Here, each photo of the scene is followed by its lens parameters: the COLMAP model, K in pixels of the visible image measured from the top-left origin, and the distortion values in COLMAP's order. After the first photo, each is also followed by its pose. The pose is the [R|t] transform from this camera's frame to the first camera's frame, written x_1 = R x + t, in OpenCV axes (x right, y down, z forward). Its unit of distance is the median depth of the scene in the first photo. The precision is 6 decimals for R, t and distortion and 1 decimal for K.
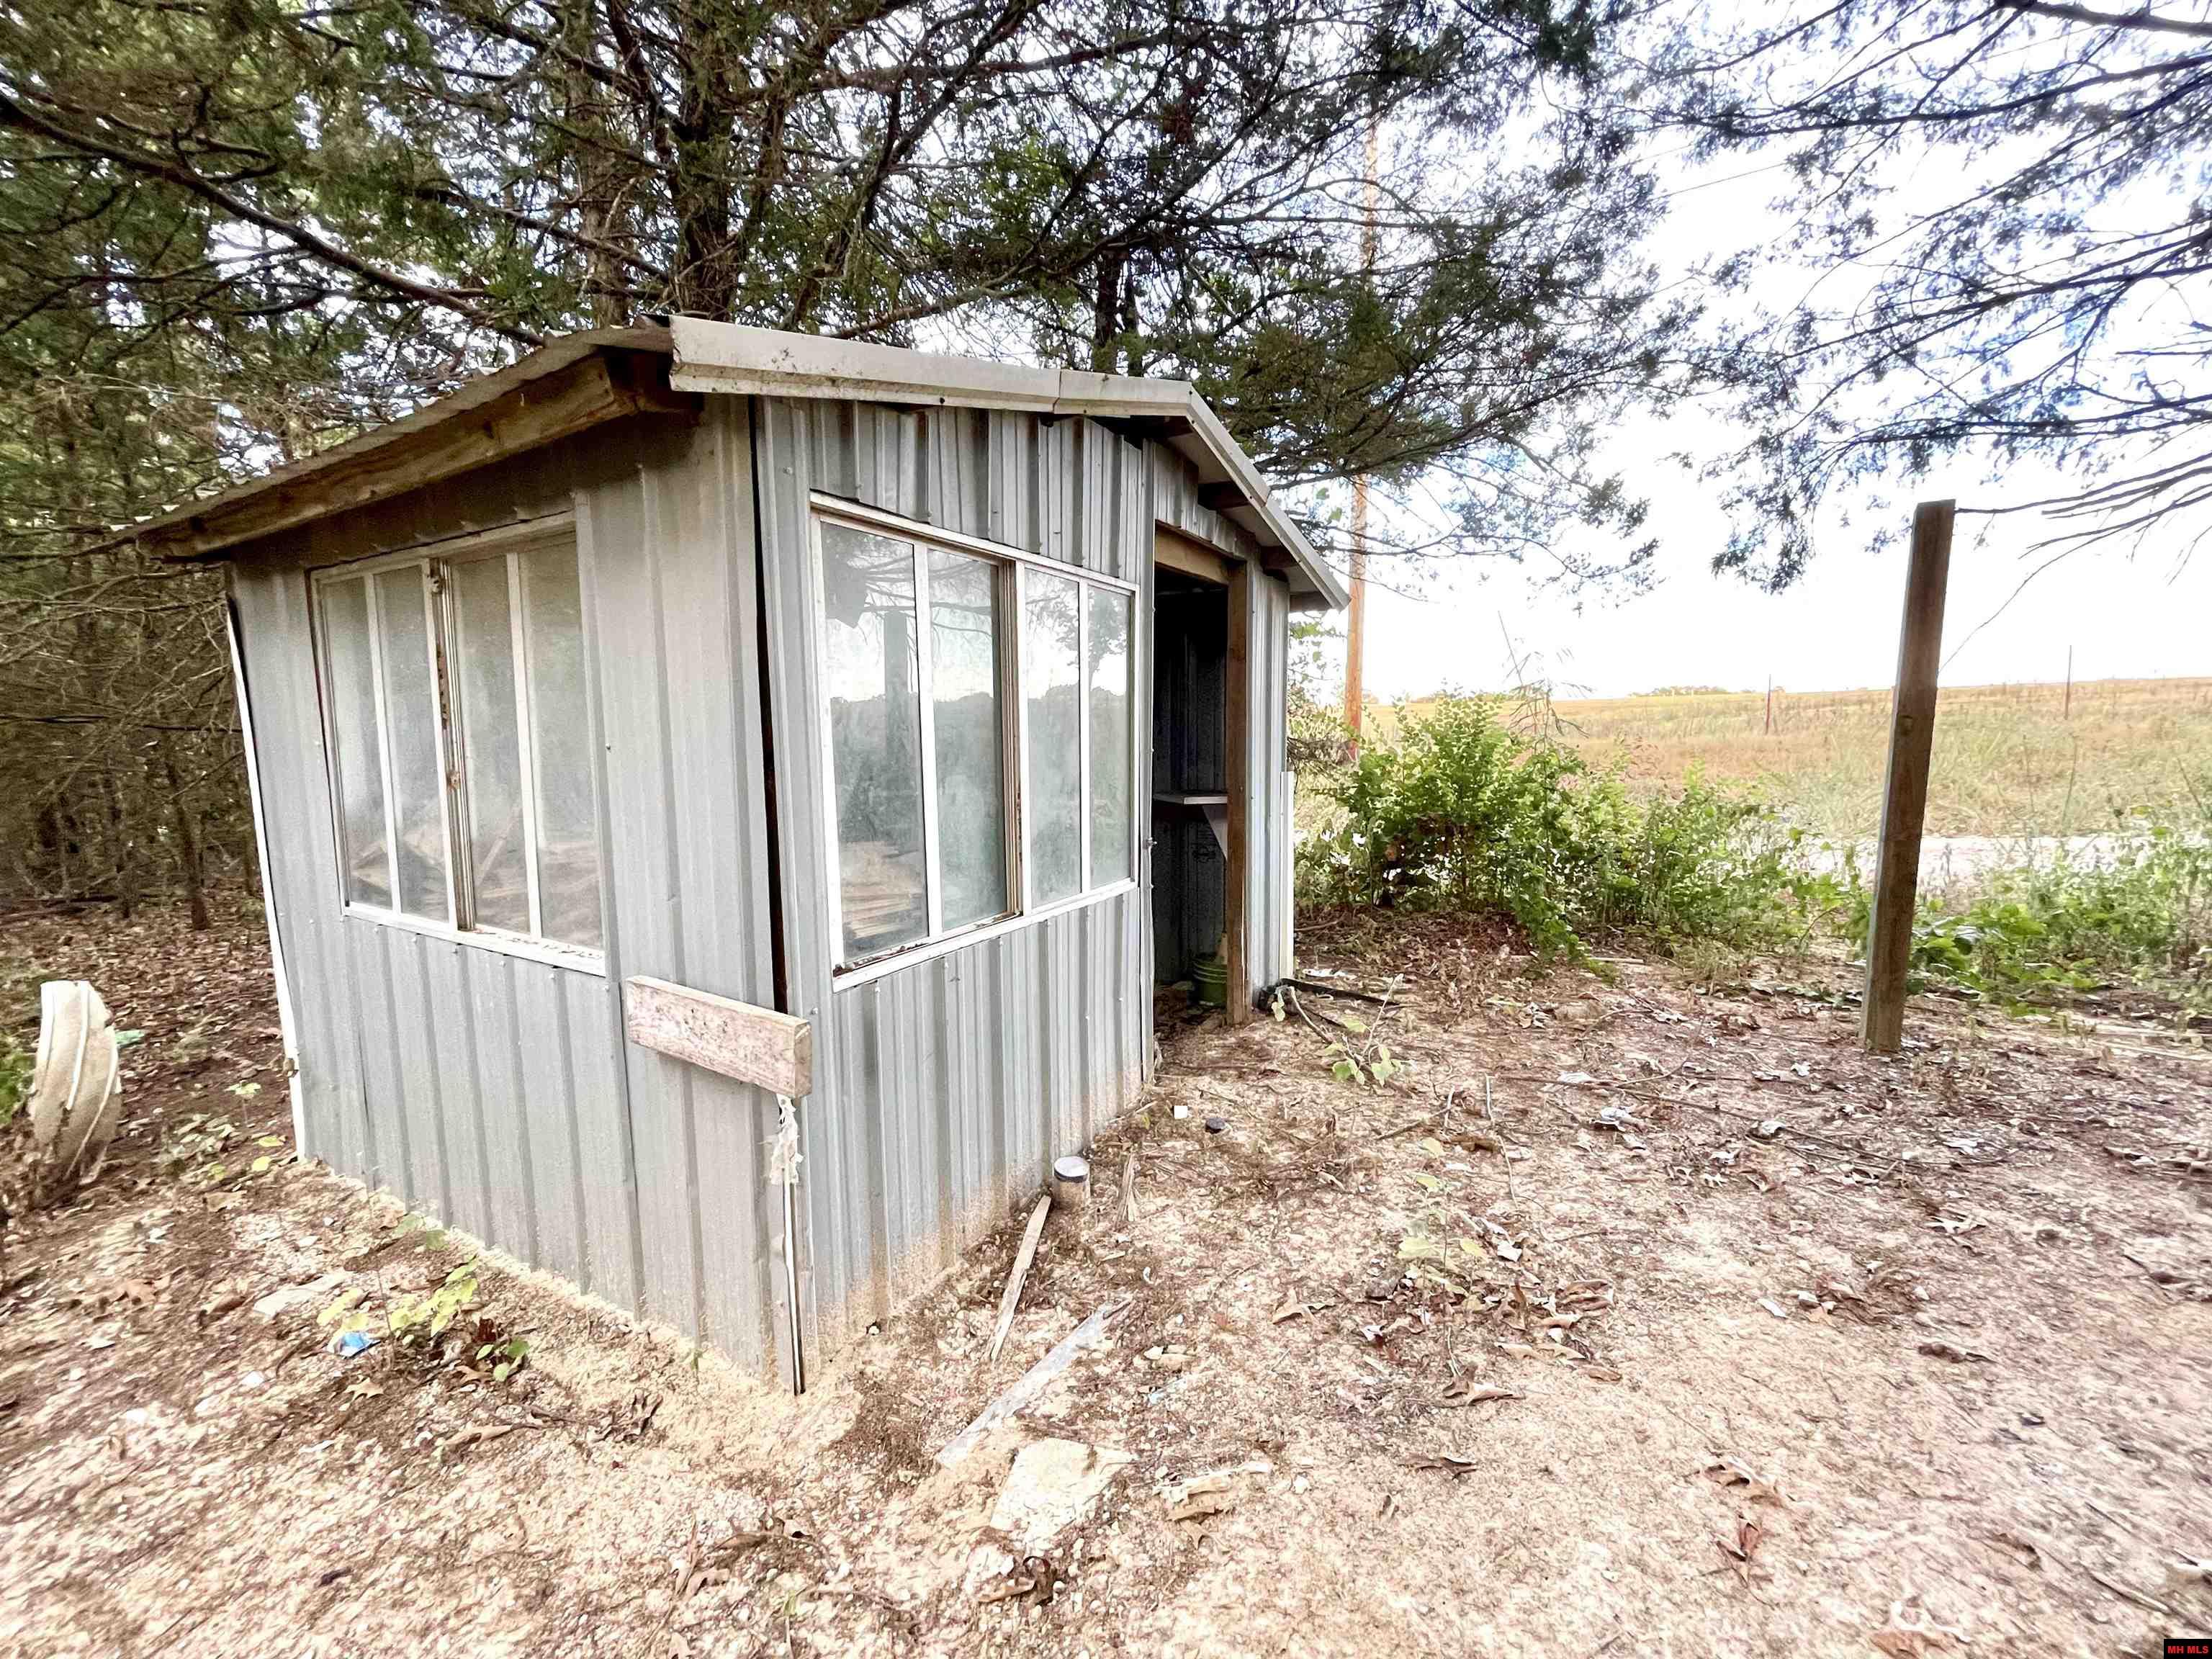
lens RADIAL K [[891.6, 0, 1095.7], [0, 891.6, 831.1], [0, 0, 1]] dist [-0.003344, -0.001118]
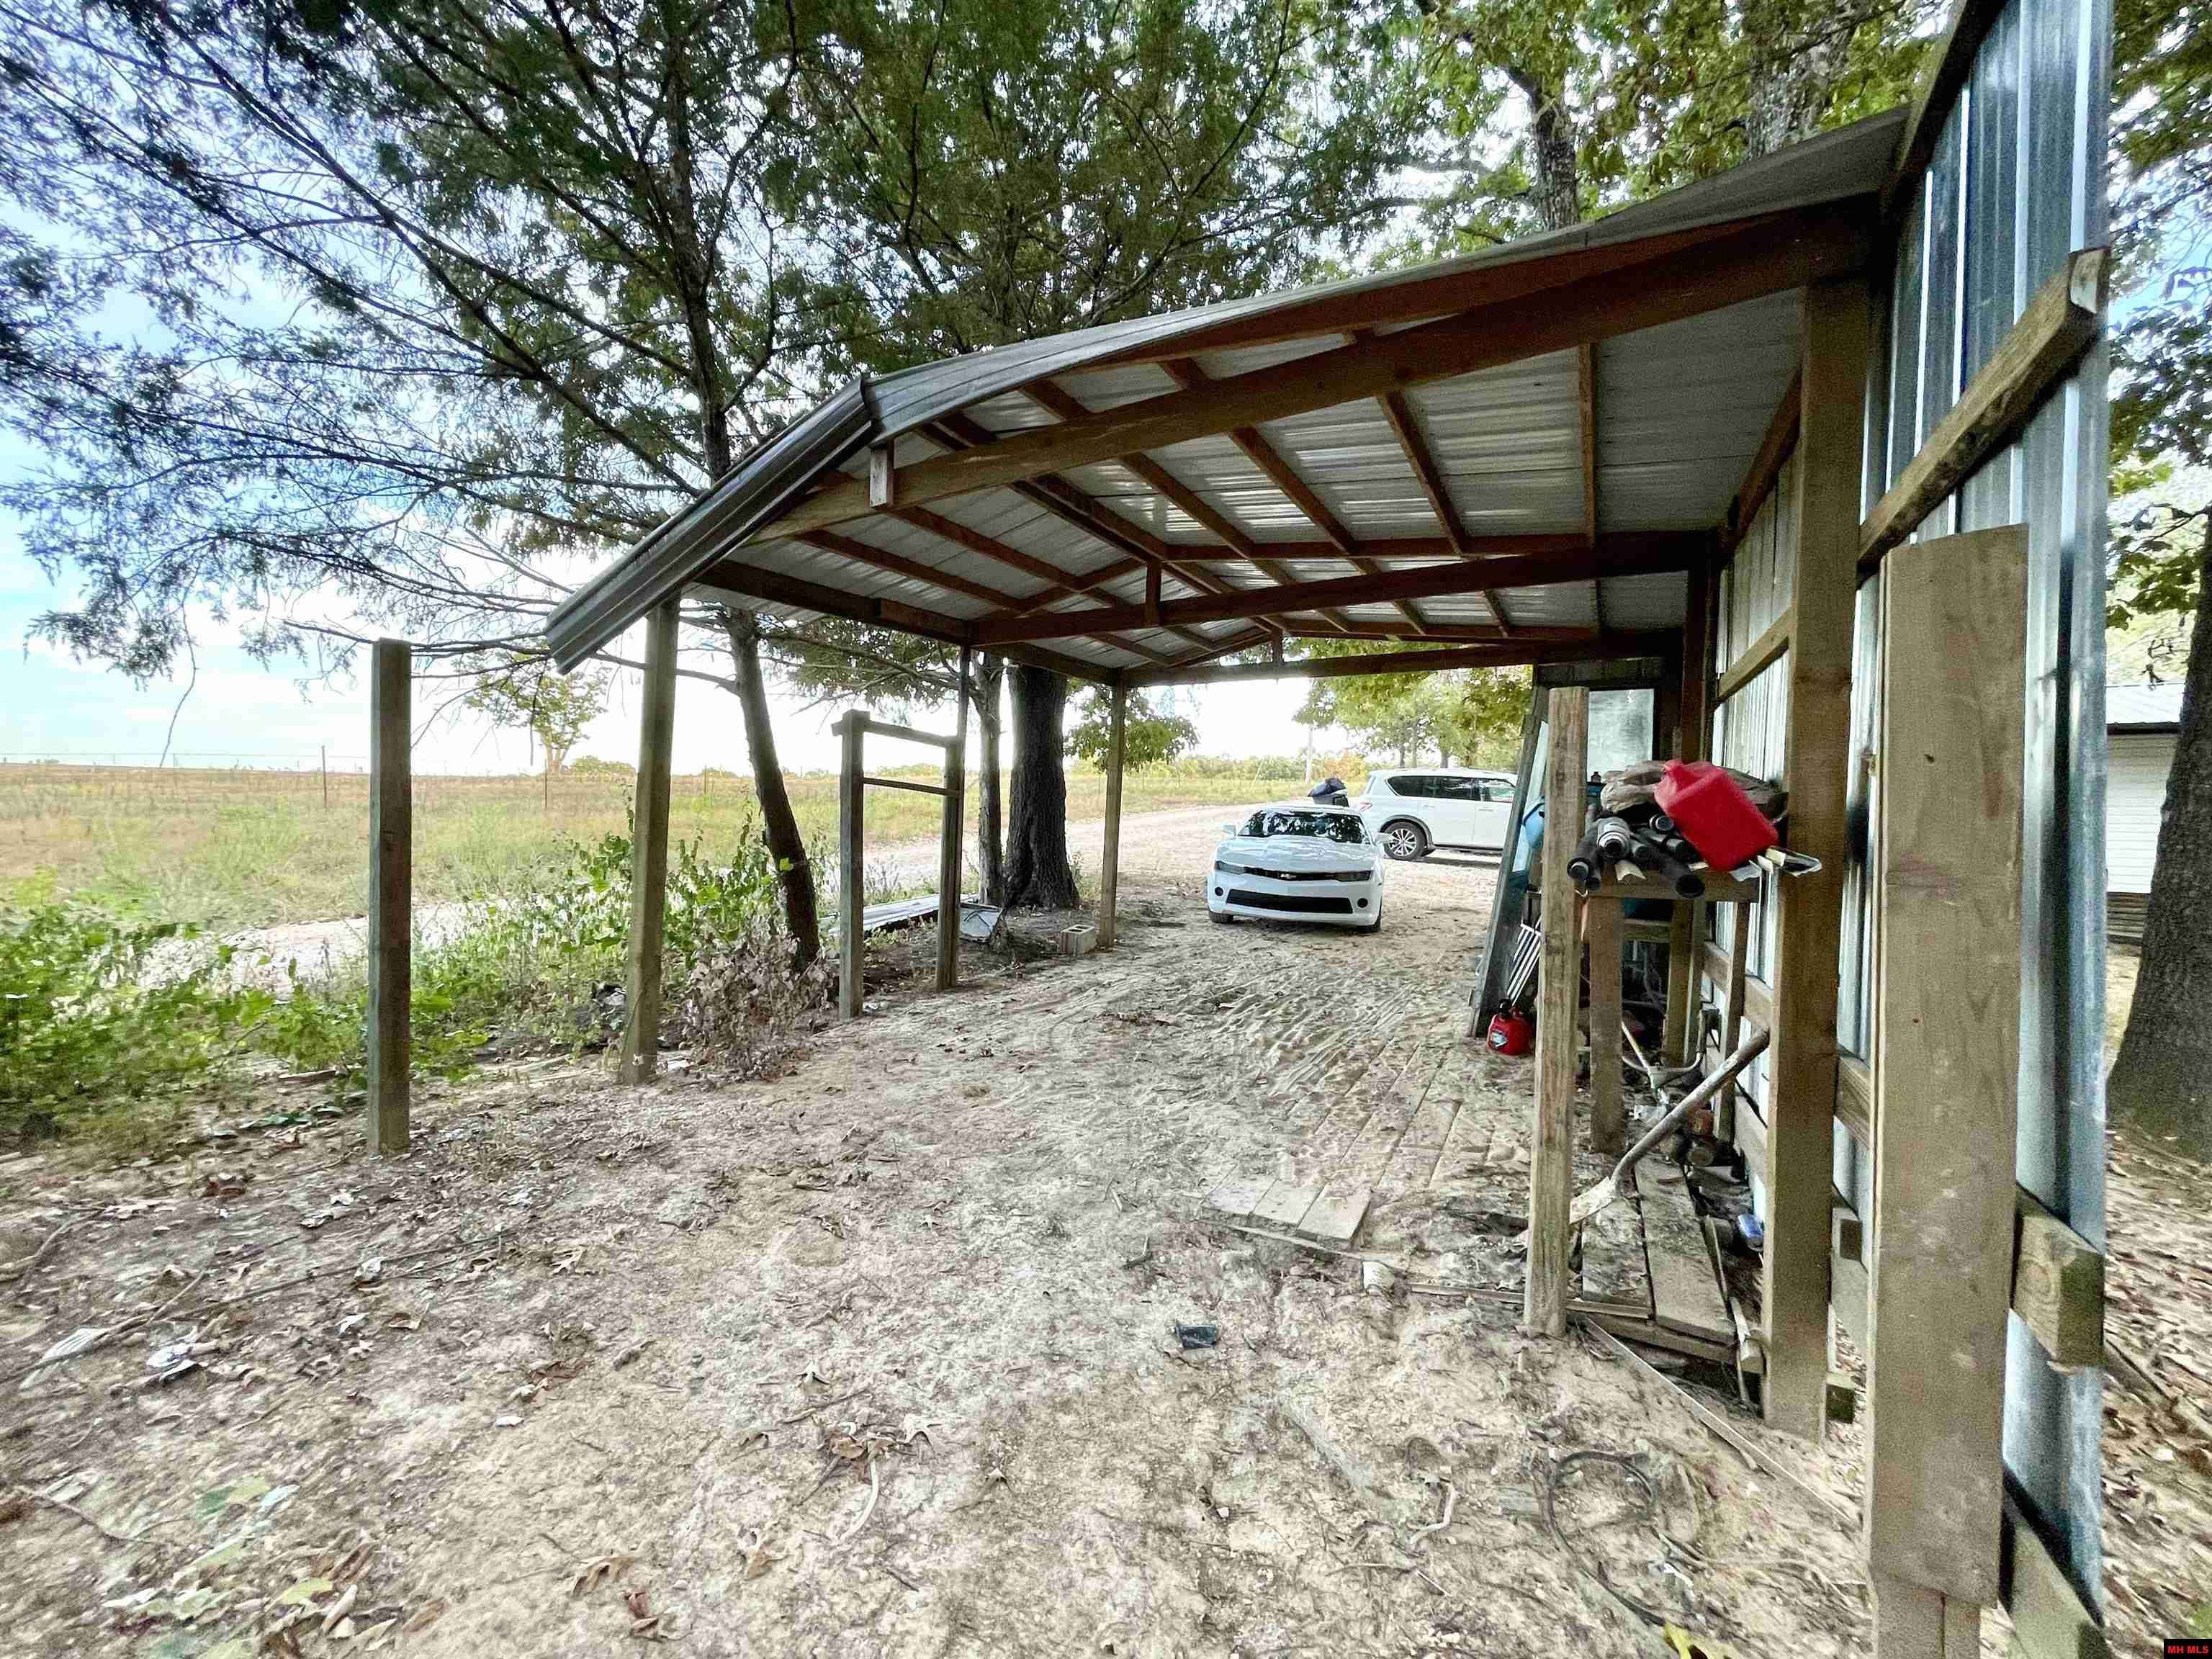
lens RADIAL K [[891.6, 0, 1095.7], [0, 891.6, 831.1], [0, 0, 1]] dist [-0.003344, -0.001118]
pose [[-0.008746, -0.003582, 0.999955, -0.182217], [0.096222, 0.995350, 0.004407, -0.056344], [-0.995321, 0.096256, -0.008361, 0.173153]]
